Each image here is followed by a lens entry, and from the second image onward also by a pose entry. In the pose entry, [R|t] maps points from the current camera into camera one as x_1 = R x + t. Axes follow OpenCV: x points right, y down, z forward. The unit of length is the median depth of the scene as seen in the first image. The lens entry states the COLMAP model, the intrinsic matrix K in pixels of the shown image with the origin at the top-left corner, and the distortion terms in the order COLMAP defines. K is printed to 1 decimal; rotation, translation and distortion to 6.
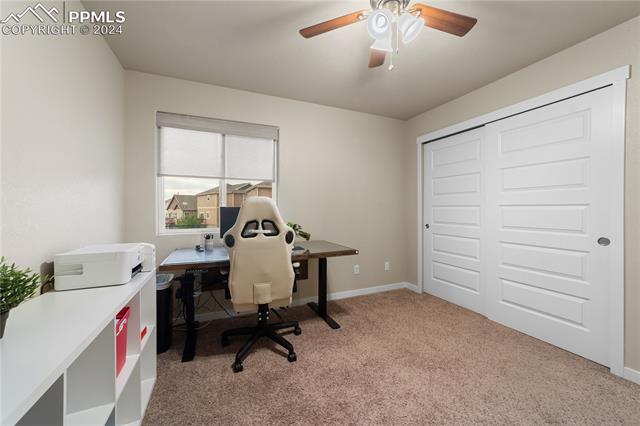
lens RADIAL K [[245.7, 0, 321.5], [0, 245.7, 211.3], [0, 0, 1]] dist [-0.009851, 0.002251]
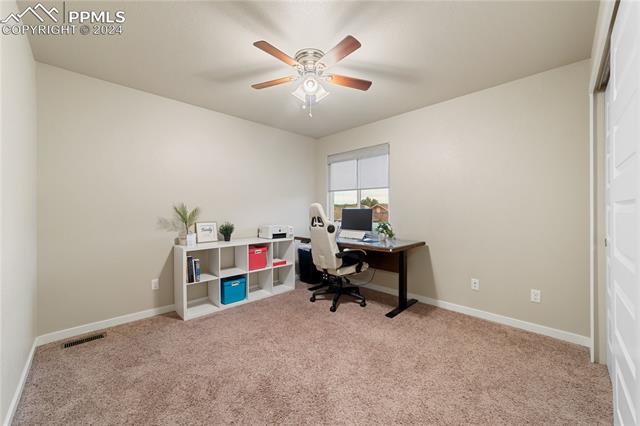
lens RADIAL K [[245.7, 0, 320.4], [0, 245.7, 210.6], [0, 0, 1]] dist [-0.009851, 0.002251]
pose [[0.348968, 0.003314, -0.937129, 0.957972], [-0.007729, 0.999970, 0.000658, -0.007648], [0.937103, 0.007014, 0.348983, 0.299960]]
